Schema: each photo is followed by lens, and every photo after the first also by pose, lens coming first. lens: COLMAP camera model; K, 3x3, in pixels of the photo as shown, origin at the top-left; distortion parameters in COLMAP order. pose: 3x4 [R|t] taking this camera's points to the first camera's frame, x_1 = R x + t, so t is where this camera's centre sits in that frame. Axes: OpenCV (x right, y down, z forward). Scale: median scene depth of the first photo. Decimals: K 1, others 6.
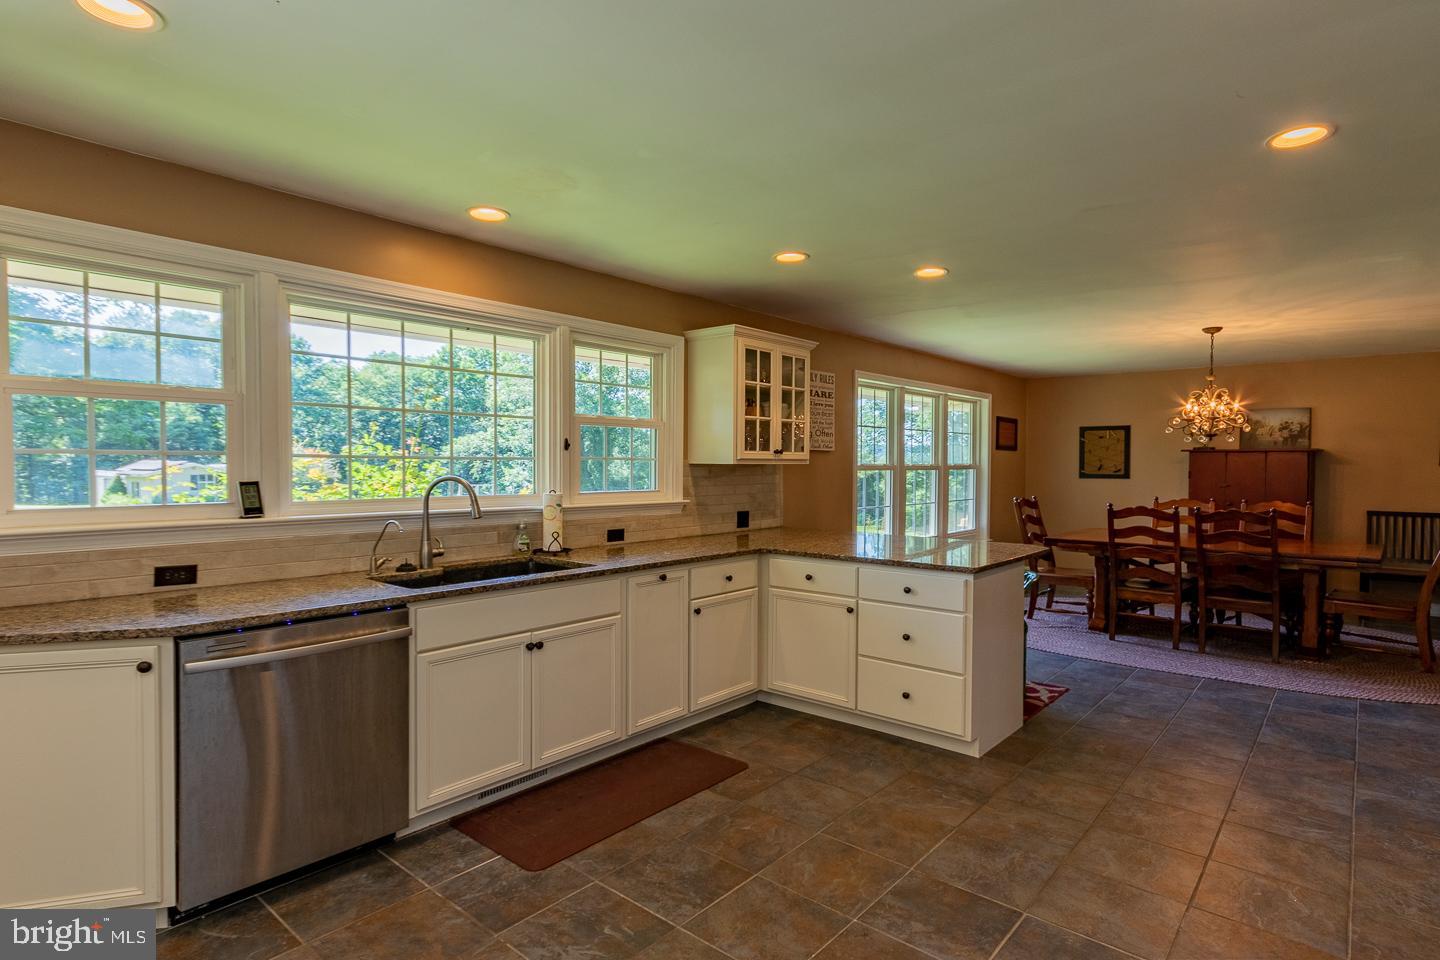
lens RADIAL K [[757.0, 0, 720.9], [0, 757.0, 472.6], [0, 0, 1]] dist [0.000696, 0.000378]
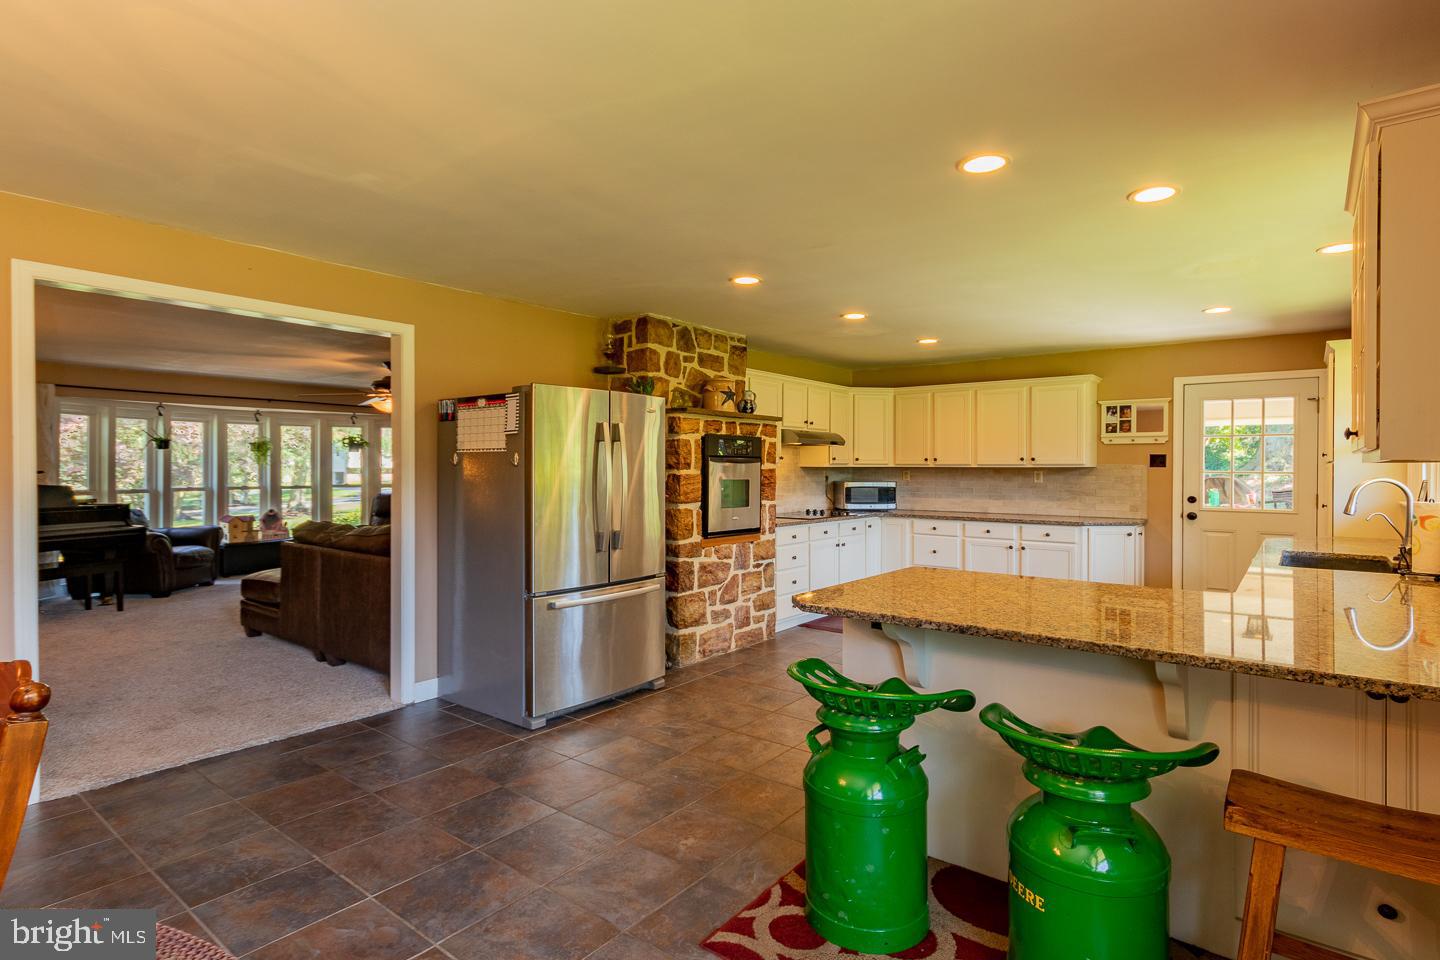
lens RADIAL K [[757.0, 0, 720.9], [0, 757.0, 472.6], [0, 0, 1]] dist [0.000696, 0.000378]
pose [[-0.998826, -0.006763, -0.047970, 0.483208], [-0.007494, 0.999858, 0.015080, -0.009210], [0.047861, 0.015422, -0.998735, 1.494939]]
